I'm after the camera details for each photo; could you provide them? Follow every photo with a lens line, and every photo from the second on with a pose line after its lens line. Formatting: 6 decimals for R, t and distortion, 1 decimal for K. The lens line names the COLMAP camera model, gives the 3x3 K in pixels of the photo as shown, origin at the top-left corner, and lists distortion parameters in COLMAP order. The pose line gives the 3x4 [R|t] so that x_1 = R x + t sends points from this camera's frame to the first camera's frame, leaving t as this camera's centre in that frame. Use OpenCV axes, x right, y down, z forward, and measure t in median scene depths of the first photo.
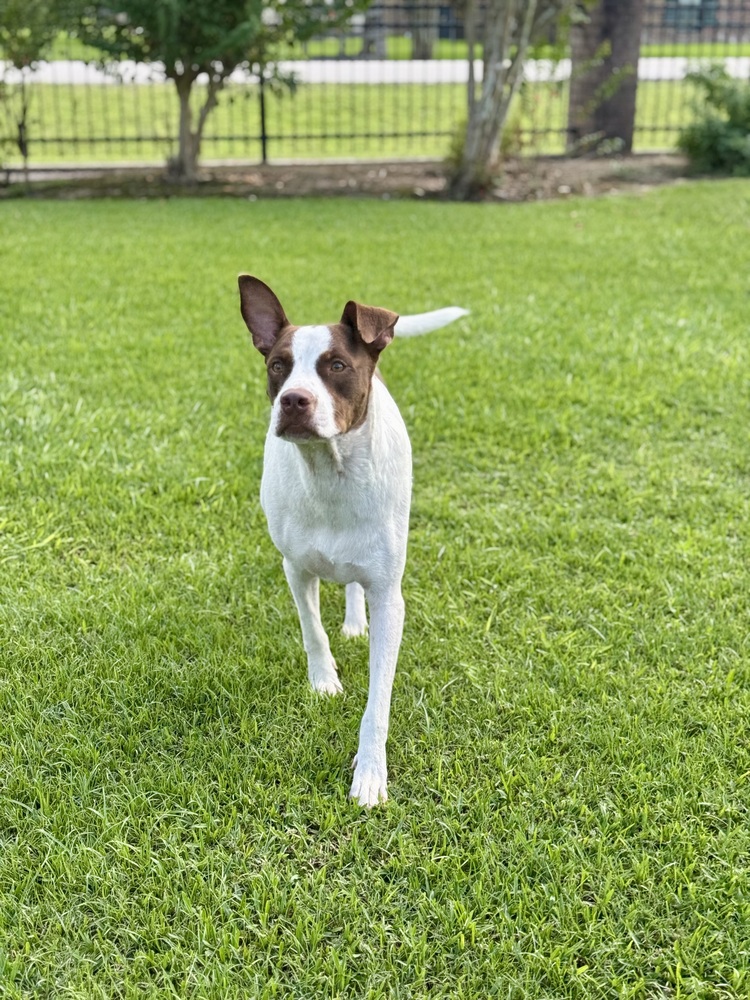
lens RADIAL K [[1398.7, 0, 375.1], [0, 1398.7, 500.2], [0, 0, 1]] dist [0.031150, 0.000000]
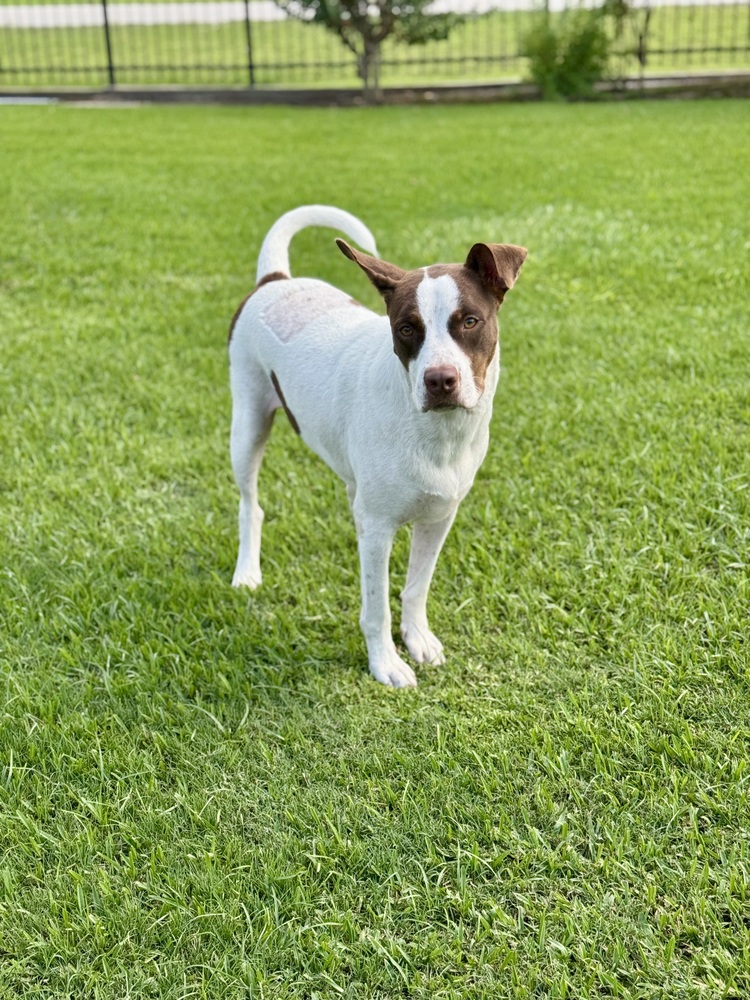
lens RADIAL K [[1398.7, 0, 374.7], [0, 1398.7, 499.9], [0, 0, 1]] dist [0.031150, 0.000000]
pose [[0.909032, 0.097254, -0.405219, 0.081481], [-0.077821, 0.994898, 0.064203, 0.081761], [0.409396, -0.026828, 0.911962, -0.224963]]
